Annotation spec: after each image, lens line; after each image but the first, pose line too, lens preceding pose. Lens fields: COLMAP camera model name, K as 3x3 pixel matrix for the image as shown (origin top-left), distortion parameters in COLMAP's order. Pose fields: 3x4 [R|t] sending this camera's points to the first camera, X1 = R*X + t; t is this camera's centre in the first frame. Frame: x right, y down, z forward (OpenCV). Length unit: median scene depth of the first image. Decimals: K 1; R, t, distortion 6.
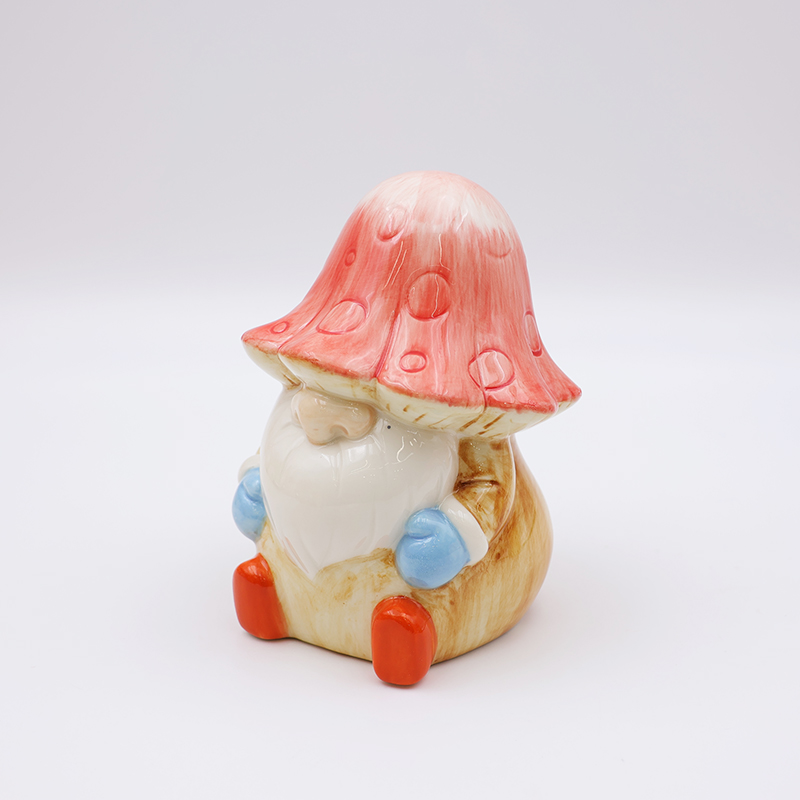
lens RADIAL K [[1880.8, 0, 400.0], [0, 1880.8, 400.0], [0, 0, 1]] dist [0.023669, -0.078461]
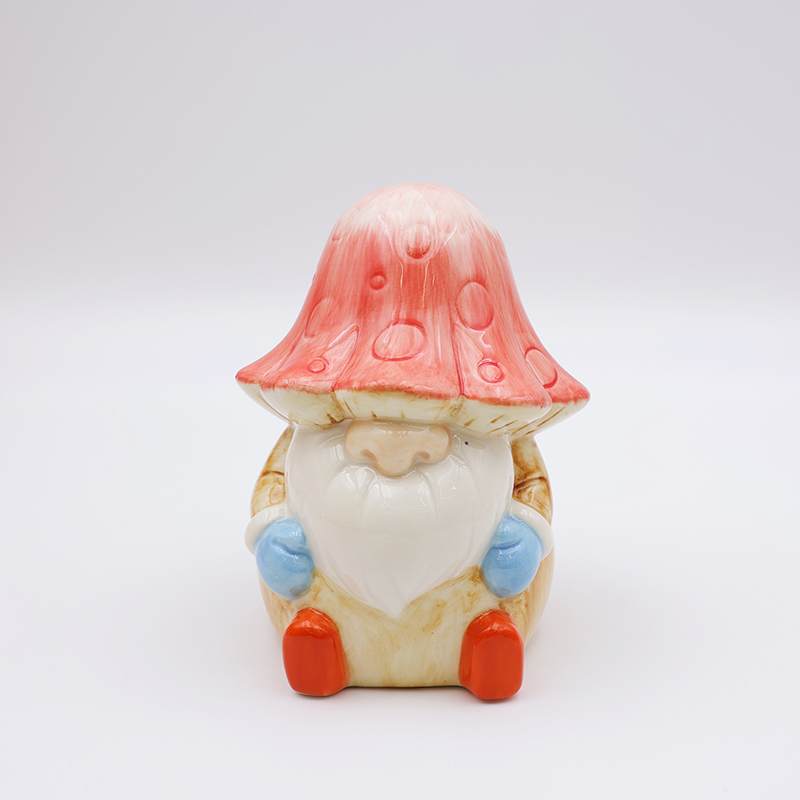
lens RADIAL K [[1880.8, 0, 400.0], [0, 1880.8, 400.0], [0, 0, 1]] dist [0.023669, -0.078461]
pose [[0.844726, -0.184682, 0.502325, -0.513674], [0.187208, 0.981245, 0.045943, -0.058103], [-0.501389, 0.055230, 0.863458, 0.164751]]
